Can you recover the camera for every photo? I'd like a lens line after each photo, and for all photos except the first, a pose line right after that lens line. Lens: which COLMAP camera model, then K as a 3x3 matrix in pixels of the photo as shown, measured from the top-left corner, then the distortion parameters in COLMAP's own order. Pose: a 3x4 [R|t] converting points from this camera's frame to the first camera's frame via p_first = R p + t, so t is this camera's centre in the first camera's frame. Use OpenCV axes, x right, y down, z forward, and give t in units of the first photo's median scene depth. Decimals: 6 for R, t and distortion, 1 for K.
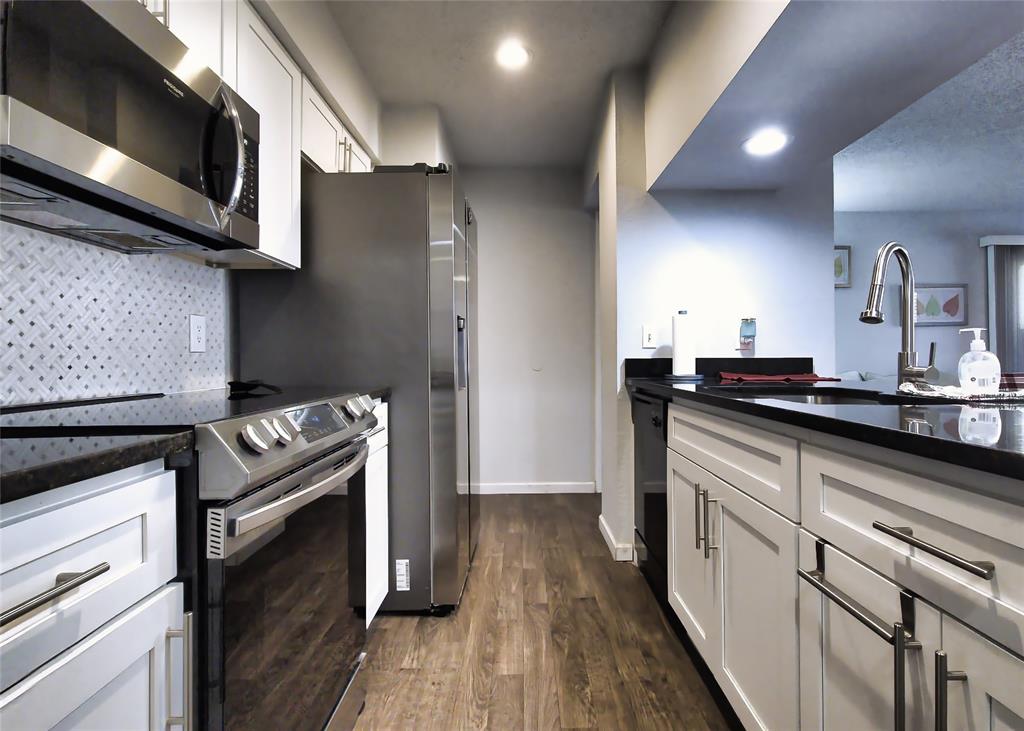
lens RADIAL K [[473.7, 0, 511.6], [0, 473.7, 351.2], [0, 0, 1]] dist [0.000234, 0.000019]
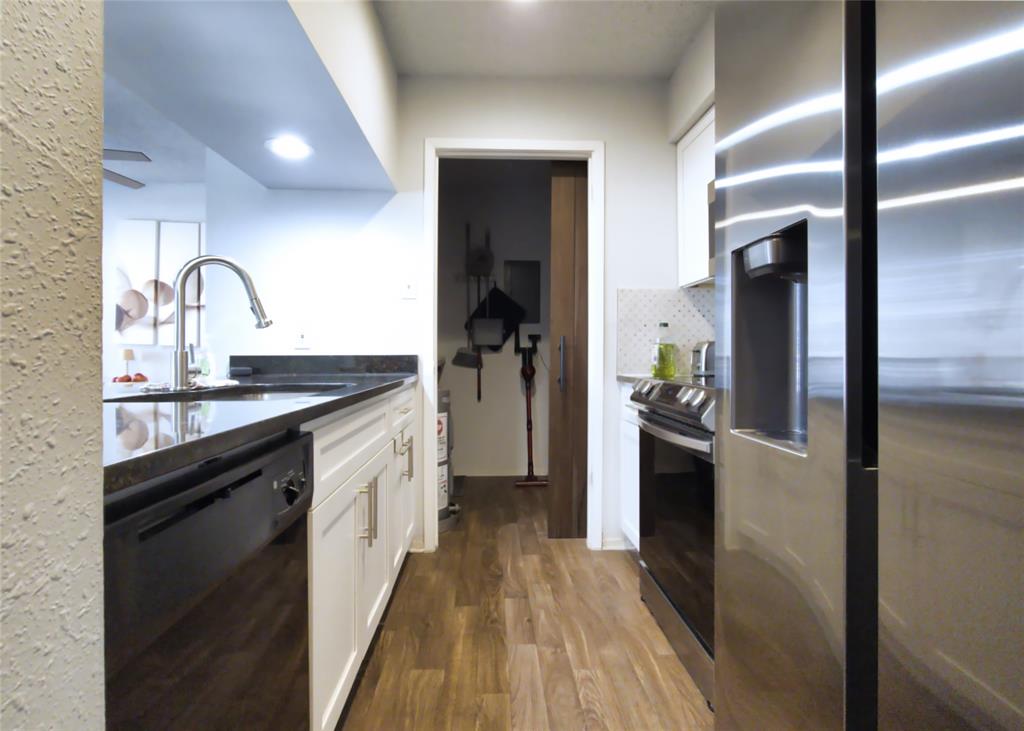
lens RADIAL K [[473.7, 0, 511.6], [0, 473.7, 351.2], [0, 0, 1]] dist [0.000234, 0.000019]
pose [[-0.997842, 0.005155, -0.065453, 0.125755], [0.005709, 0.999949, -0.008286, 0.016504], [0.065407, -0.008642, -0.997821, 2.024670]]
